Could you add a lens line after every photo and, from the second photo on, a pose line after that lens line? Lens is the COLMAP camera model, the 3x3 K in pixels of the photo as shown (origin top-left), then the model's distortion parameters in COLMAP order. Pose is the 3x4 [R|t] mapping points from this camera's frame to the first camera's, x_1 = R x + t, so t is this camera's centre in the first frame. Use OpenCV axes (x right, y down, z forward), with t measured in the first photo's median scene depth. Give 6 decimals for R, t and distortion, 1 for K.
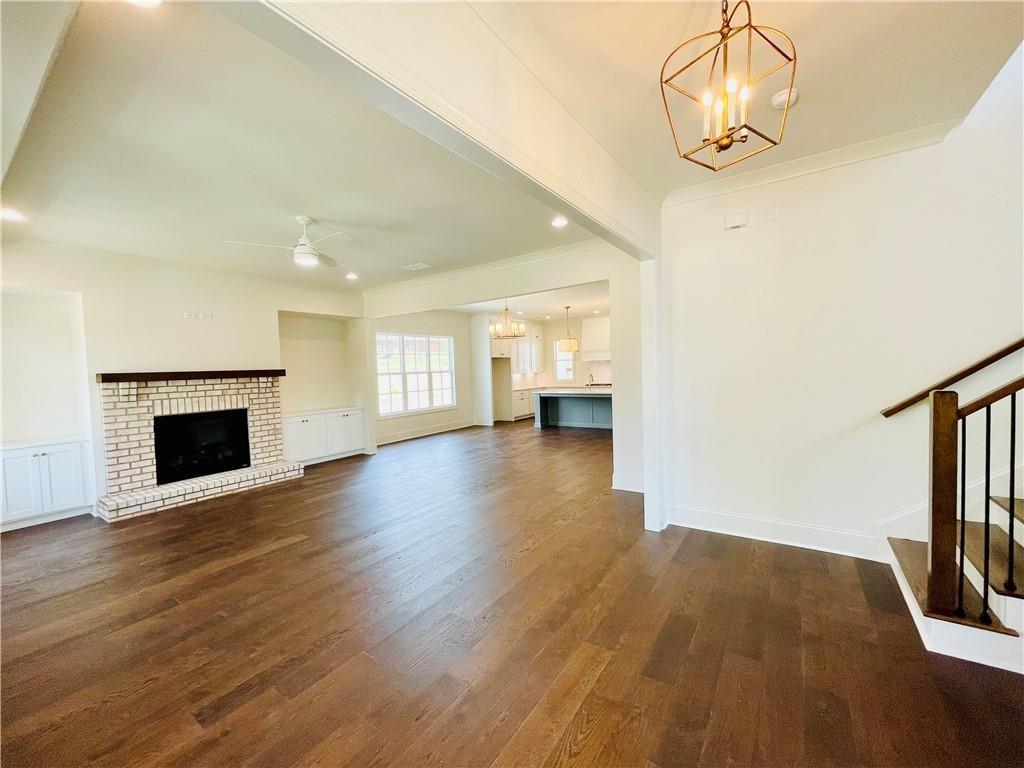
lens RADIAL K [[413.6, 0, 506.6], [0, 413.6, 383.6], [0, 0, 1]] dist [-0.002094, 0.001078]
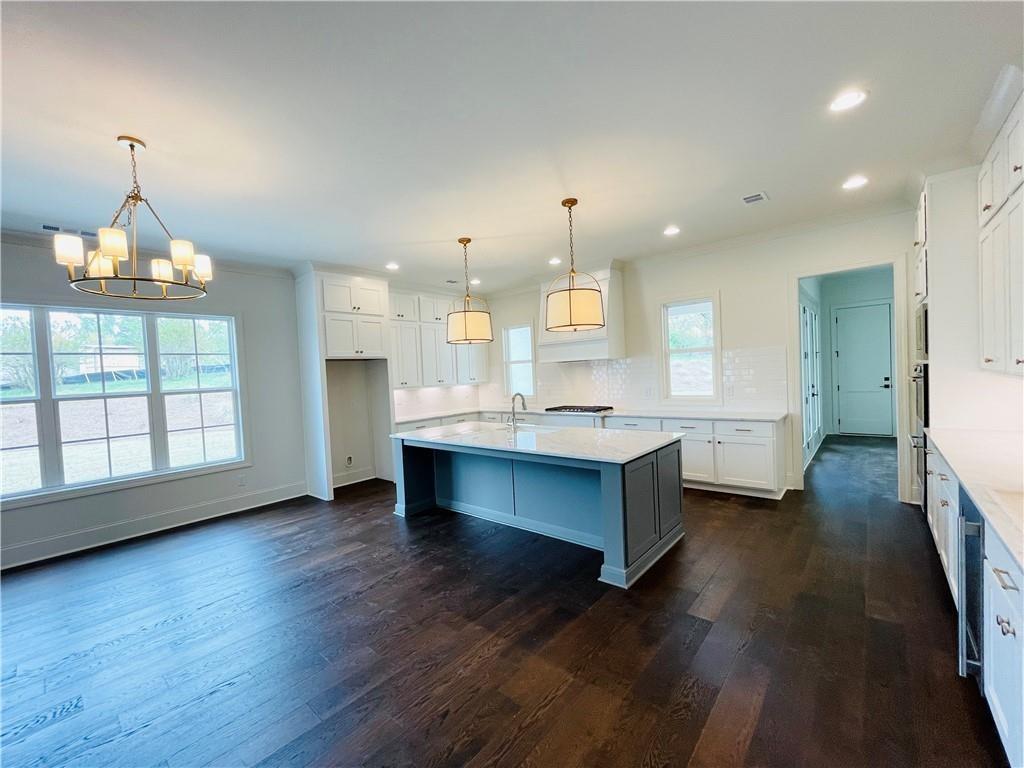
lens RADIAL K [[413.6, 0, 507.2], [0, 413.6, 384.2], [0, 0, 1]] dist [-0.002094, 0.001078]
pose [[0.993414, -0.011271, -0.114021, 0.421421], [0.010465, 0.999916, -0.007670, -0.050637], [0.114098, 0.006426, 0.993449, 1.007998]]
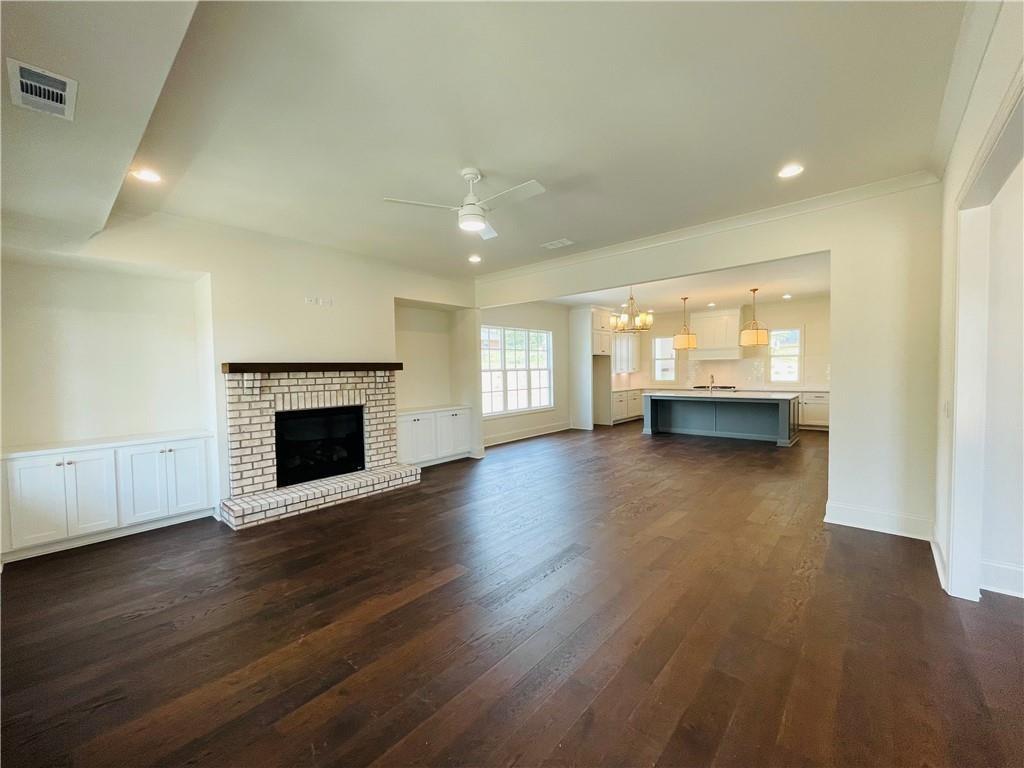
lens RADIAL K [[413.6, 0, 506.4], [0, 413.6, 384.9], [0, 0, 1]] dist [-0.002094, 0.001078]
pose [[0.992529, 0.020539, -0.120267, -0.211568], [-0.020115, 0.999786, 0.004733, 0.005399], [0.120339, -0.002279, 0.992730, 0.141227]]
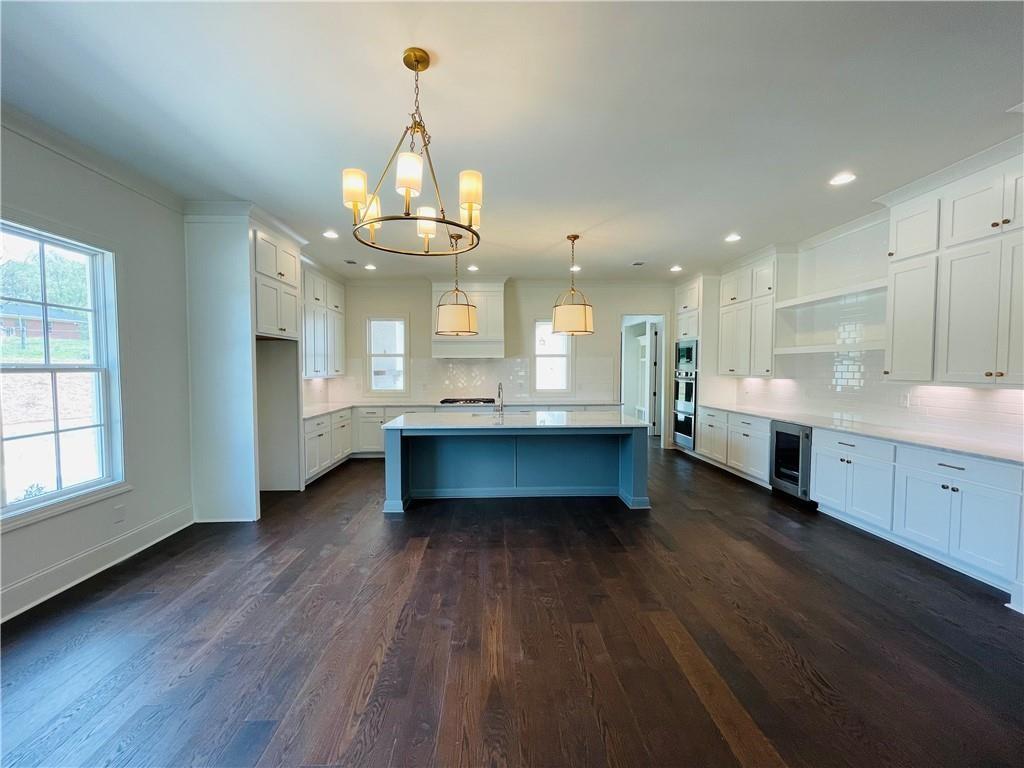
lens RADIAL K [[413.6, 0, 505.4], [0, 413.6, 384.9], [0, 0, 1]] dist [-0.002094, 0.001078]
pose [[0.799609, 0.009070, 0.600452, -0.146856], [-0.003186, 0.999936, -0.010862, -0.027446], [-0.600512, 0.006773, 0.799587, 1.062712]]
